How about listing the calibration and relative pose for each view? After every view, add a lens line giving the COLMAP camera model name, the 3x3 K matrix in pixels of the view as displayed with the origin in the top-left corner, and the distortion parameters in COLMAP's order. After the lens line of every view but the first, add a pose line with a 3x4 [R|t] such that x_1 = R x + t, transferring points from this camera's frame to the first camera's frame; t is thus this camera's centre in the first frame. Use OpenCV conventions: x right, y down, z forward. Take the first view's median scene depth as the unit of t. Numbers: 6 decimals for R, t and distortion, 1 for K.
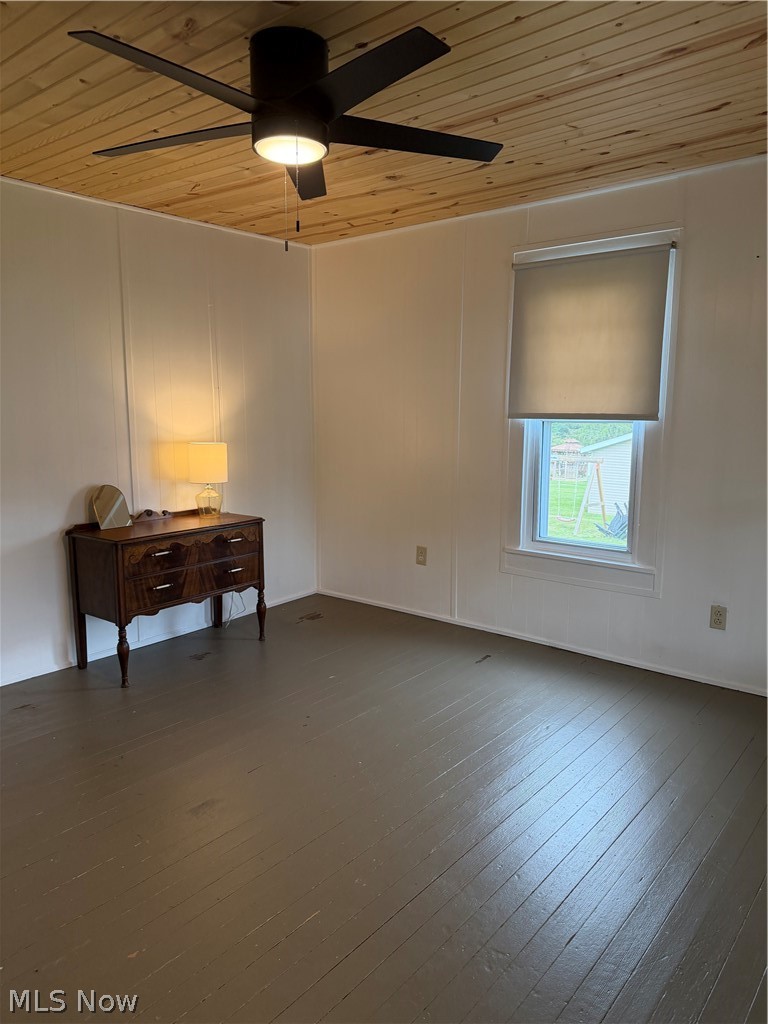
lens RADIAL K [[715.4, 0, 381.8], [0, 715.4, 507.6], [0, 0, 1]] dist [0.060146, -0.071617]
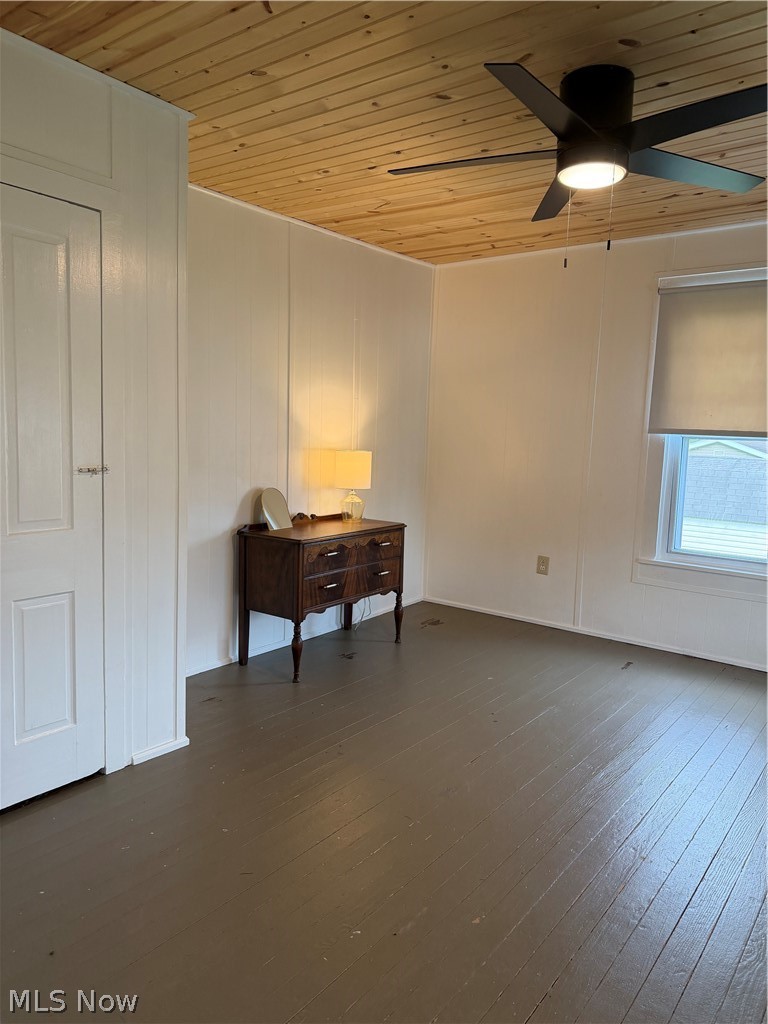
lens RADIAL K [[715.4, 0, 380.9], [0, 715.4, 509.8], [0, 0, 1]] dist [0.060146, -0.071617]
pose [[0.999139, 0.026086, 0.032255, -0.255352], [-0.025165, 0.999273, -0.028644, 0.026727], [-0.032978, 0.027808, 0.999069, -0.034275]]
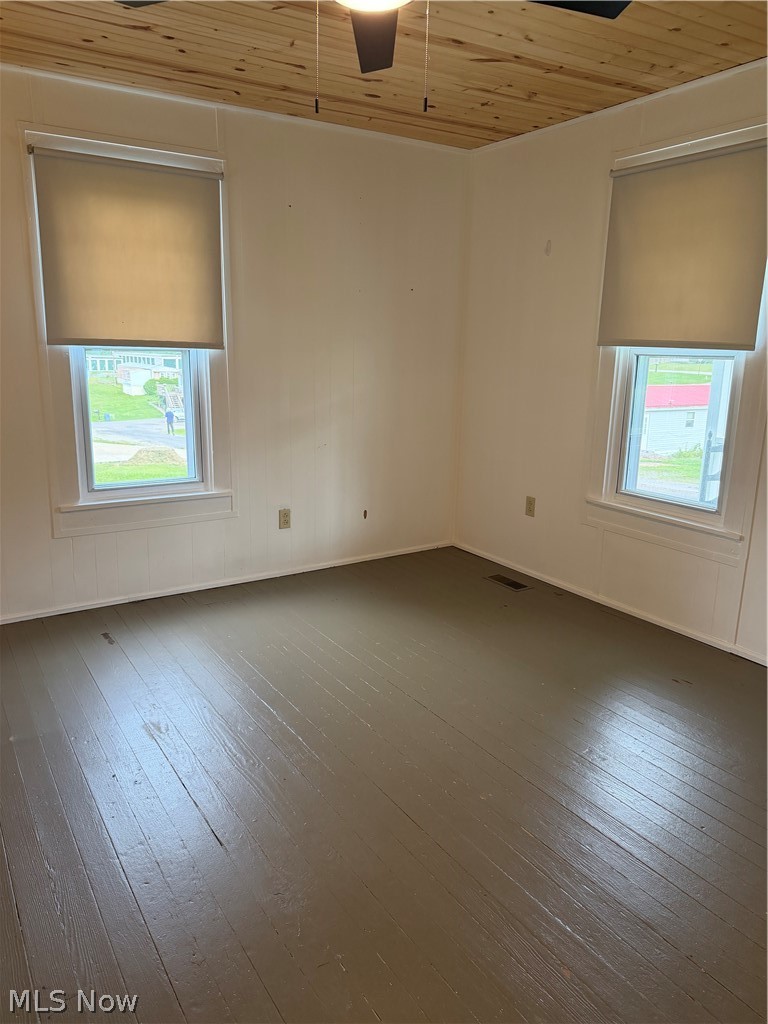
lens RADIAL K [[715.4, 0, 375.8], [0, 715.4, 497.6], [0, 0, 1]] dist [0.060146, -0.071617]
pose [[0.322876, -0.196370, 0.925846, -0.506813], [0.117517, 0.978987, 0.166658, -0.053270], [-0.939117, 0.054993, 0.339168, 0.416568]]
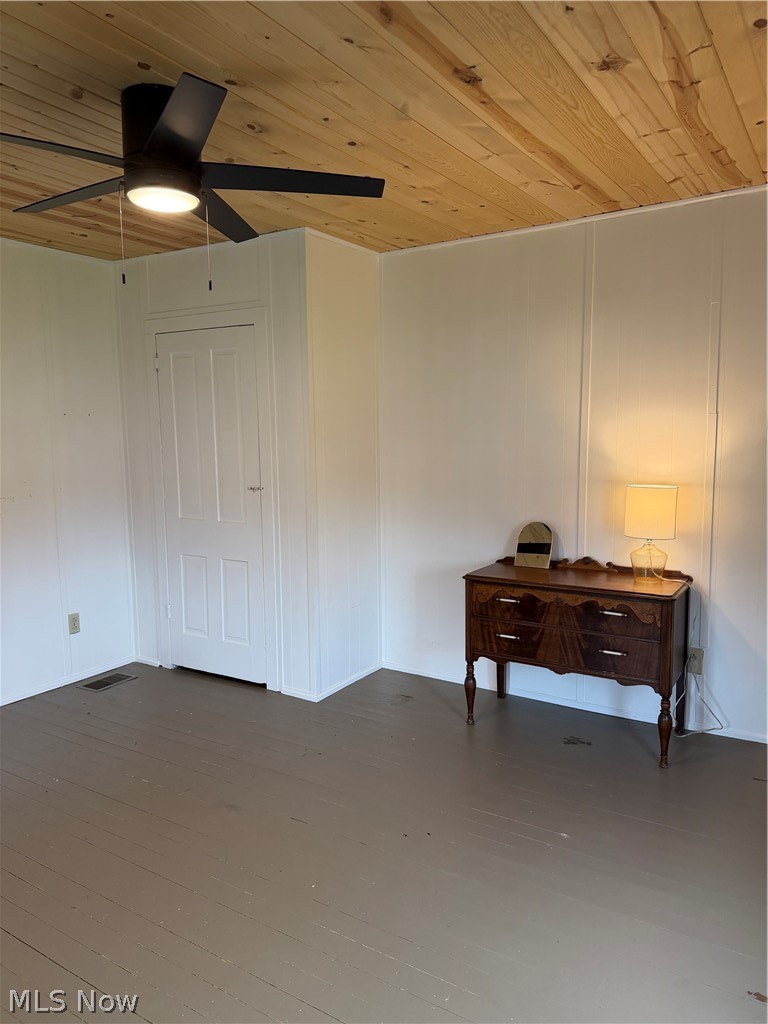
lens RADIAL K [[715.4, 0, 384.2], [0, 715.4, 506.1], [0, 0, 1]] dist [0.060146, -0.071617]
pose [[0.112308, 0.093542, -0.989261, 0.539246], [-0.129733, 0.988418, 0.078734, -0.100810], [0.985168, 0.119497, 0.123143, 0.677128]]
